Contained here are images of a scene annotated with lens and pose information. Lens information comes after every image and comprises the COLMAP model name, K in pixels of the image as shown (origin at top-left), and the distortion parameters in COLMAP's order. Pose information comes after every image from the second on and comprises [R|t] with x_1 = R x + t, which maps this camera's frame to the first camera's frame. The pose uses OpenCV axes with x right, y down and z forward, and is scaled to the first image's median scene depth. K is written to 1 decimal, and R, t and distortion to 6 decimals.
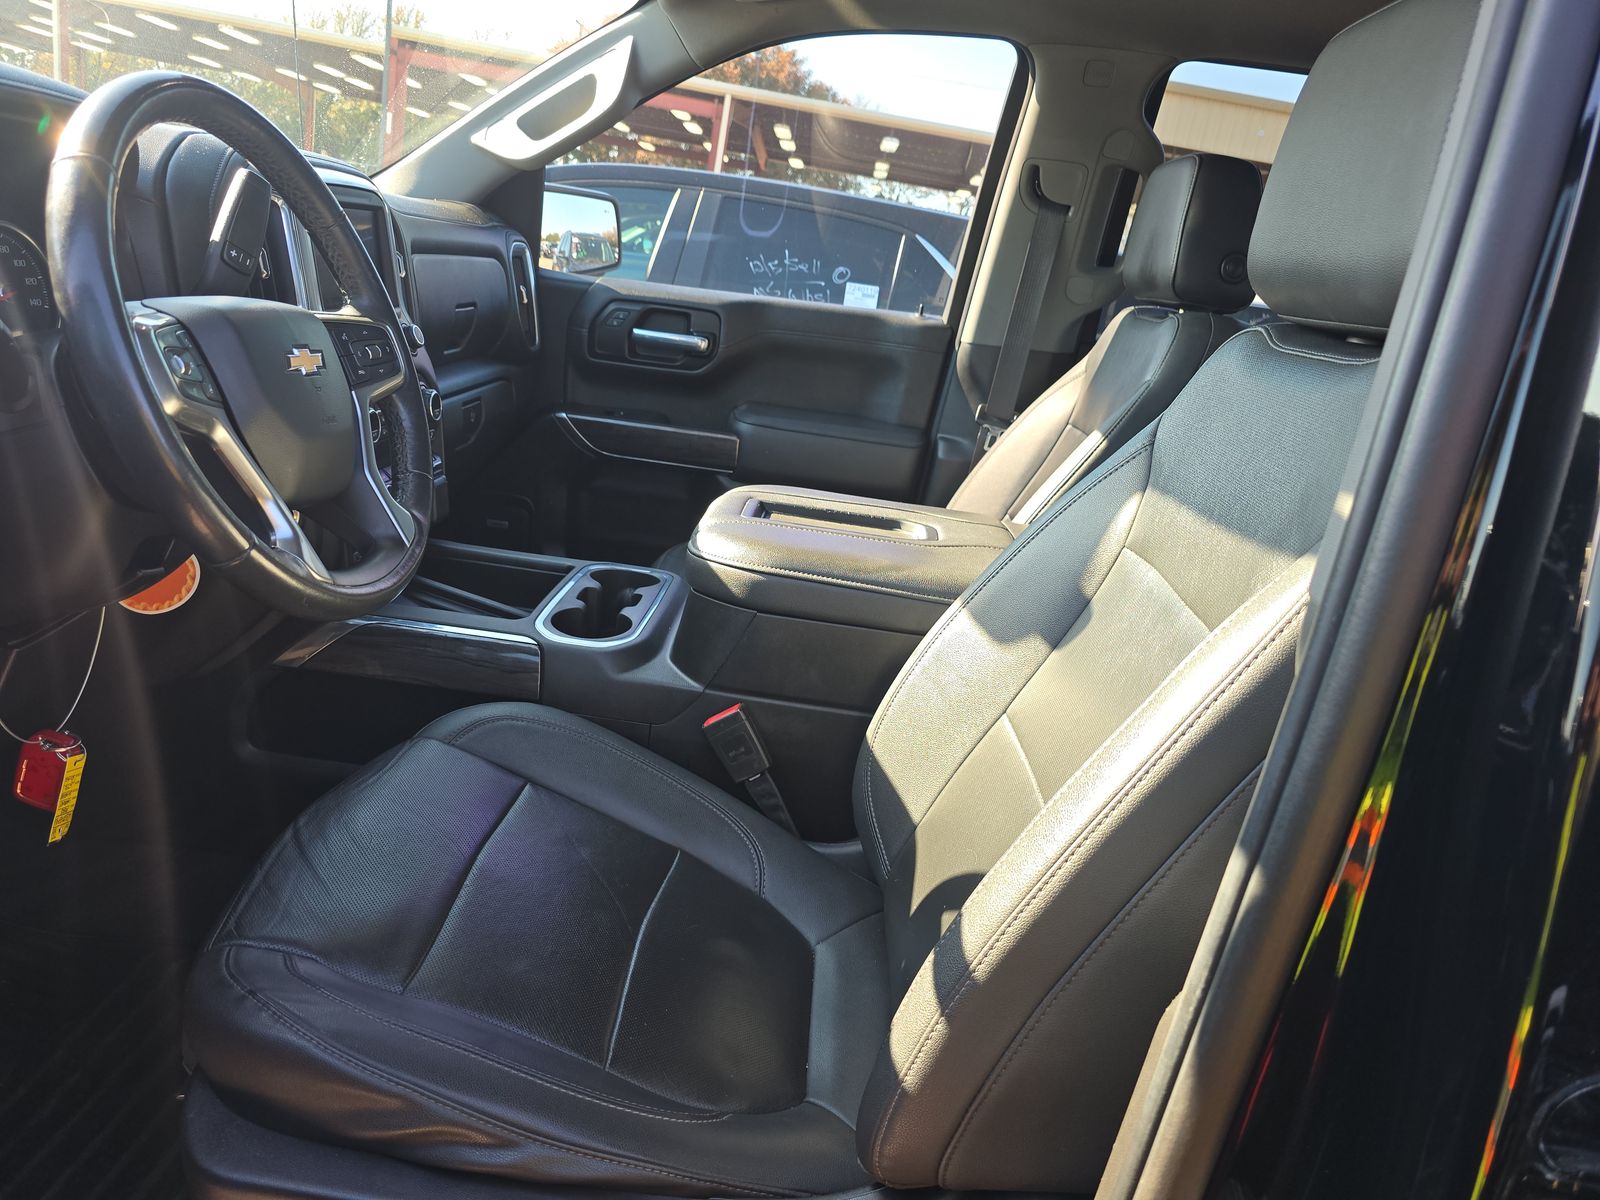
lens RADIAL K [[1043.8, 0, 804.2], [0, 1043.8, 634.9], [0, 0, 1]] dist [0.040986, -0.053651]
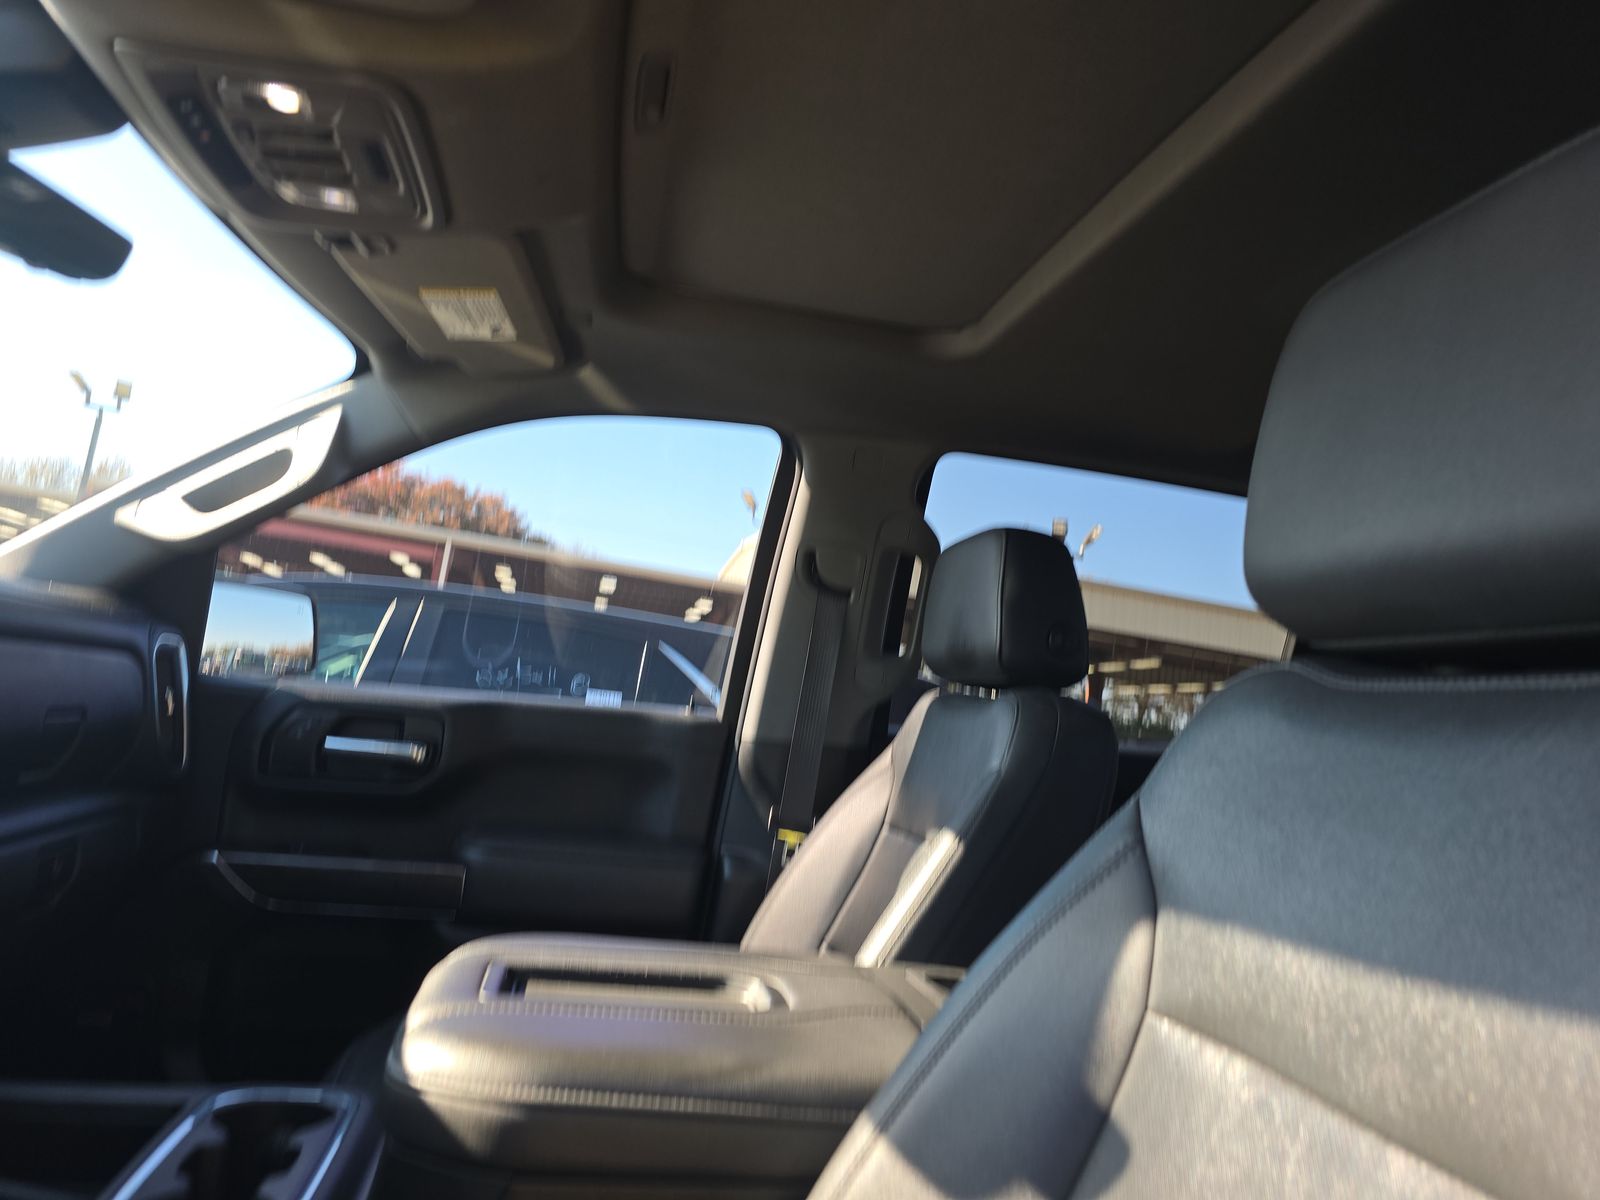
lens RADIAL K [[1043.8, 0, 804.2], [0, 1043.8, 634.9], [0, 0, 1]] dist [0.040986, -0.053651]
pose [[0.965742, -0.010337, 0.259300, -0.021441], [0.108892, 0.923126, -0.368757, -0.038825], [-0.235554, 0.384359, 0.892626, 0.199846]]
